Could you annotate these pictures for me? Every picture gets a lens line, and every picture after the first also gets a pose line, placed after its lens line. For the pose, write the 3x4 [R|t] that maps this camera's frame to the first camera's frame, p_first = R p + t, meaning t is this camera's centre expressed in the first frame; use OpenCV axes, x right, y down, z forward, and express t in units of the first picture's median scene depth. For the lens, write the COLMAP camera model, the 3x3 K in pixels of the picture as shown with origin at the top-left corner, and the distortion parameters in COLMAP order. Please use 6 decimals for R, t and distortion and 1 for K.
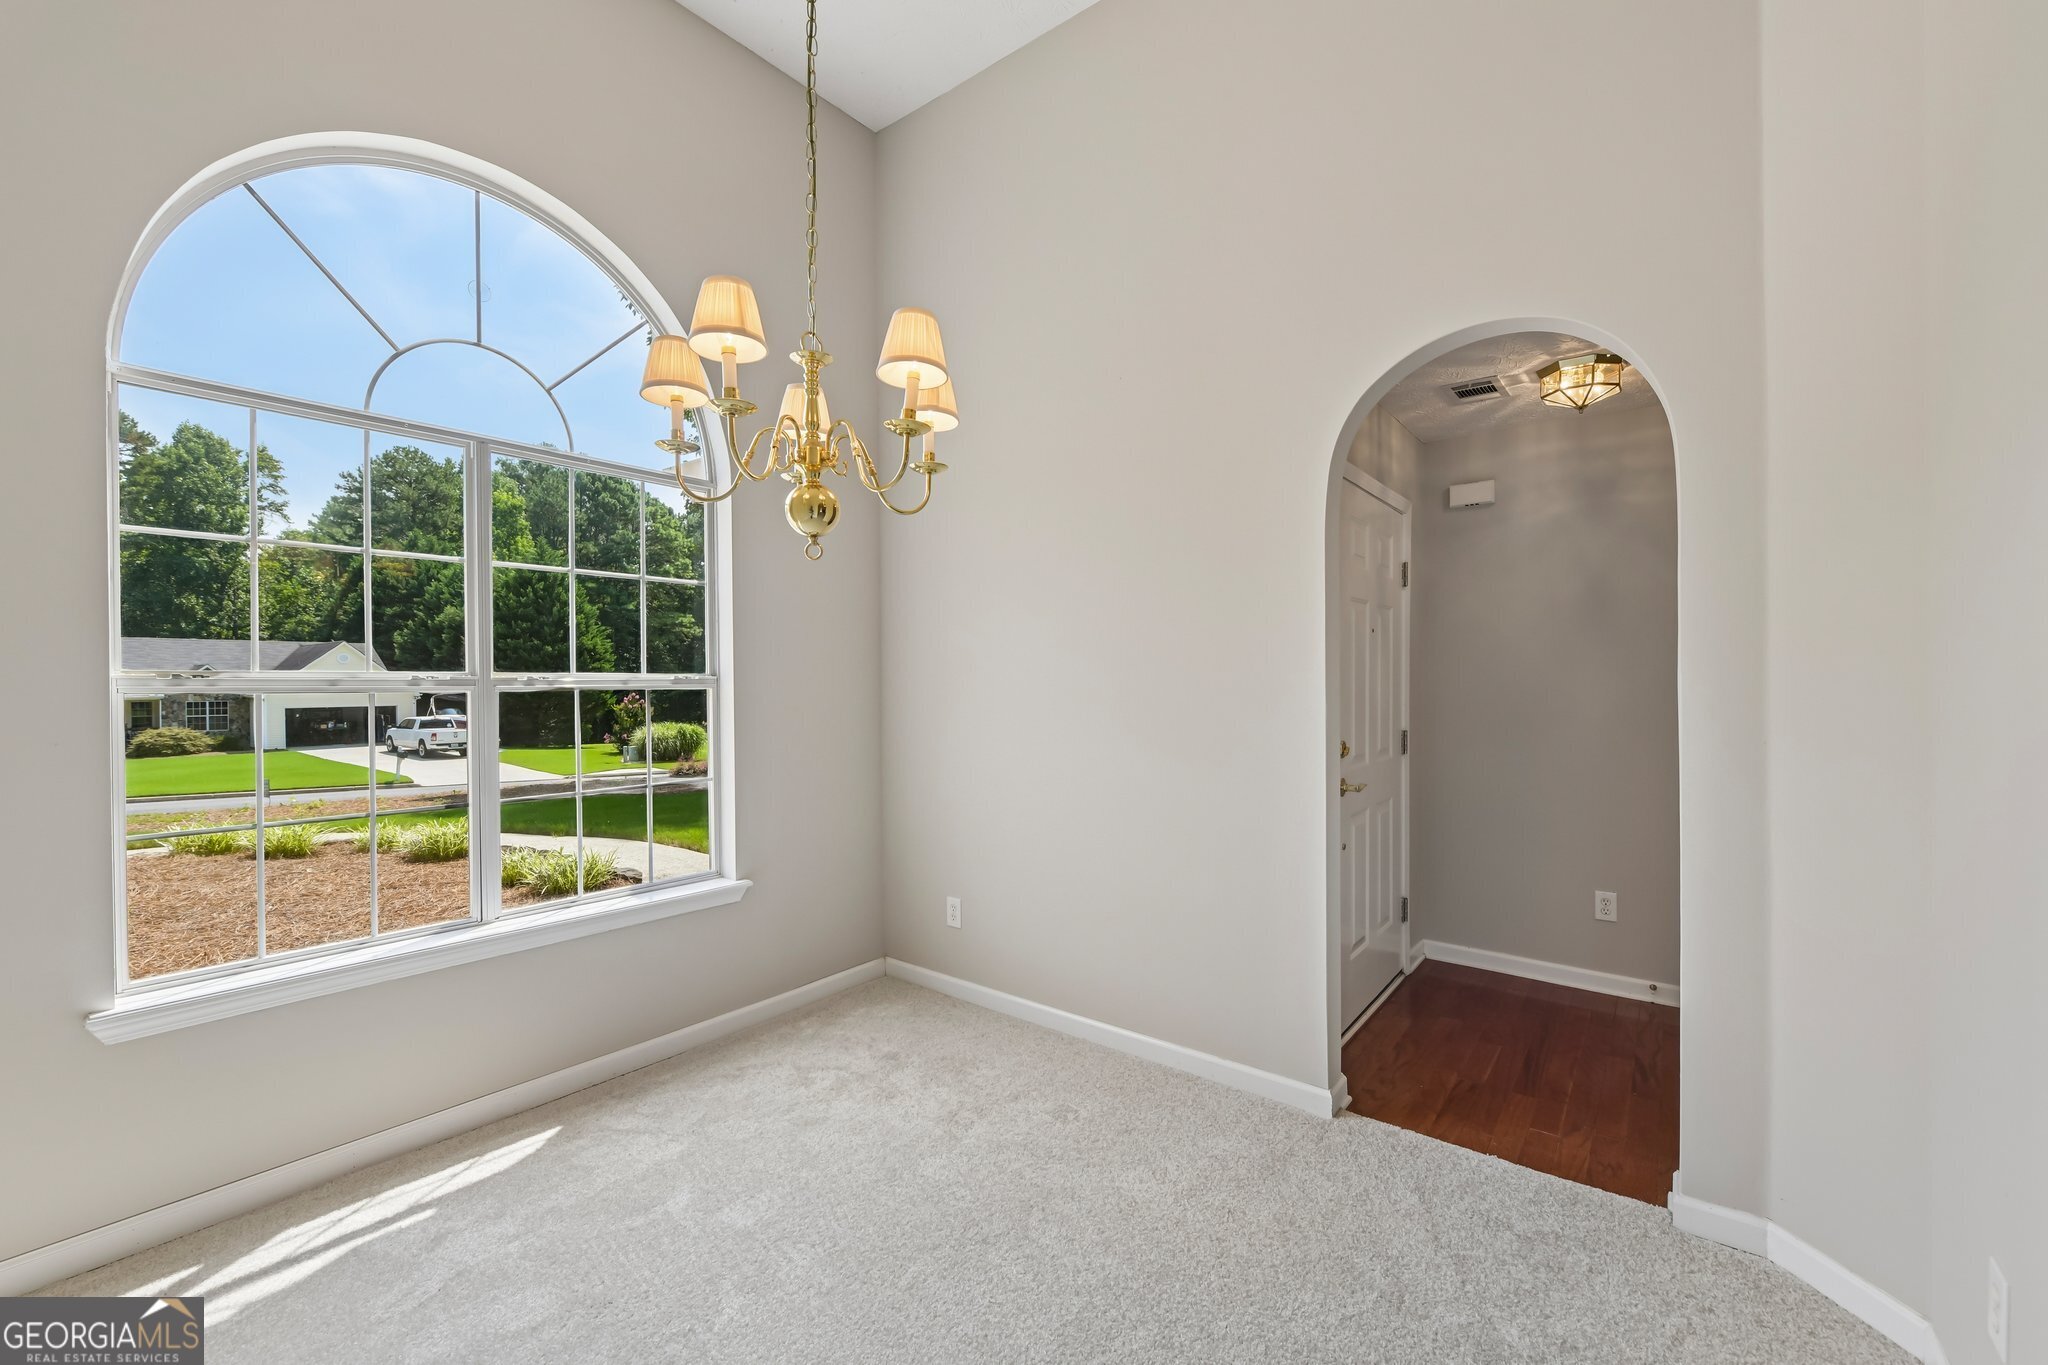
lens RADIAL K [[833.3, 0, 1018.1], [0, 833.3, 688.0], [0, 0, 1]] dist [-0.001424, -0.000210]
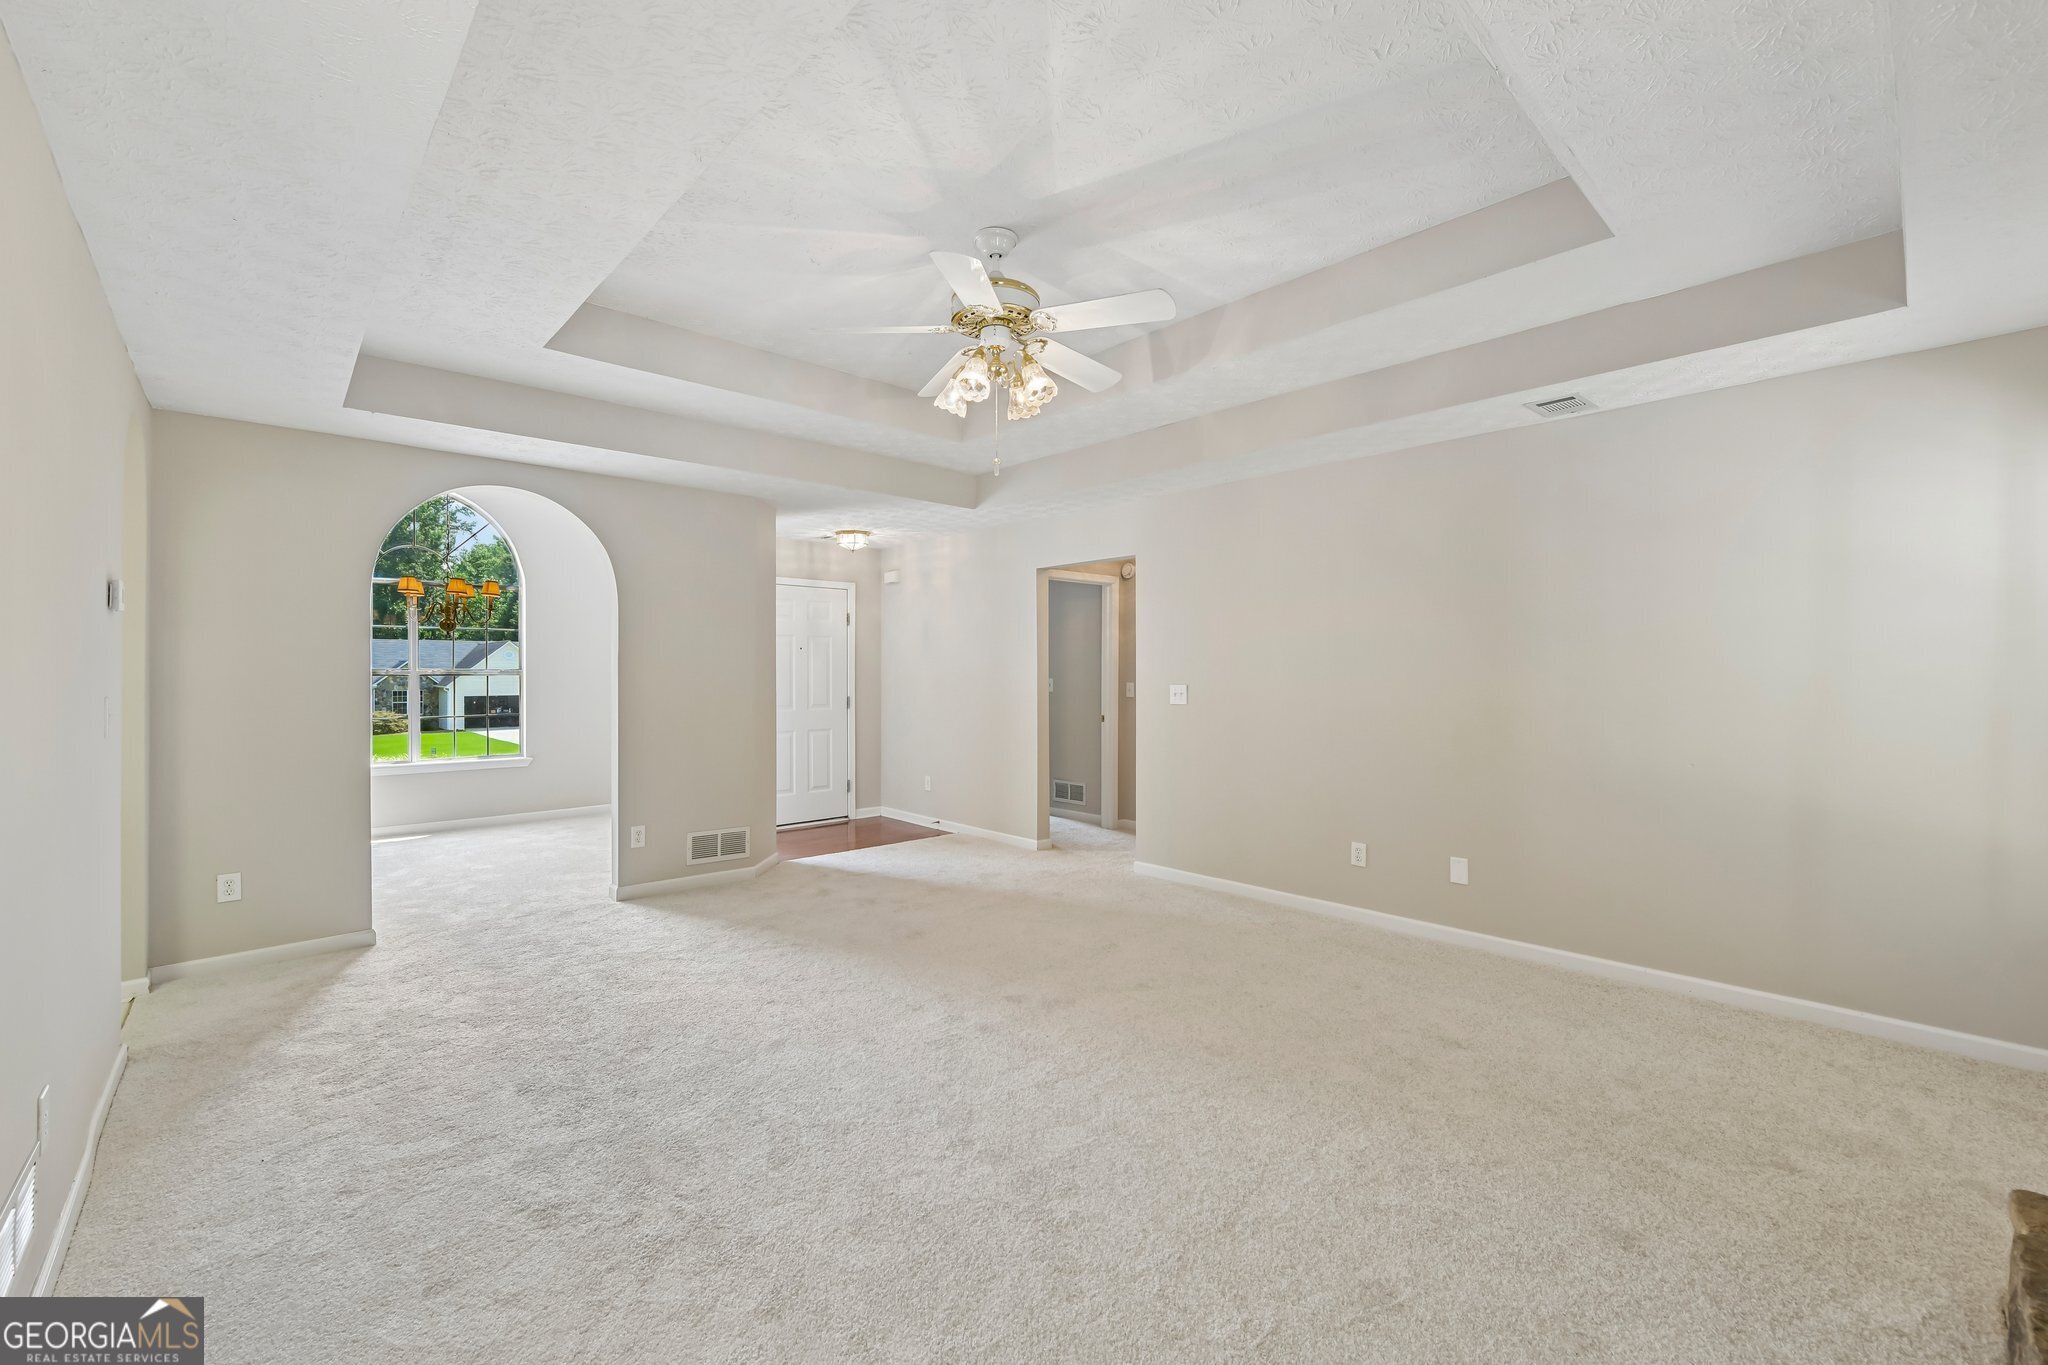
lens RADIAL K [[833.3, 0, 1026.2], [0, 833.3, 675.5], [0, 0, 1]] dist [-0.001424, -0.000210]
pose [[0.989012, -0.002041, -0.147819, 0.108249], [0.001405, 0.999989, -0.004406, 0.000160], [0.147827, 0.004149, 0.989005, -0.080491]]
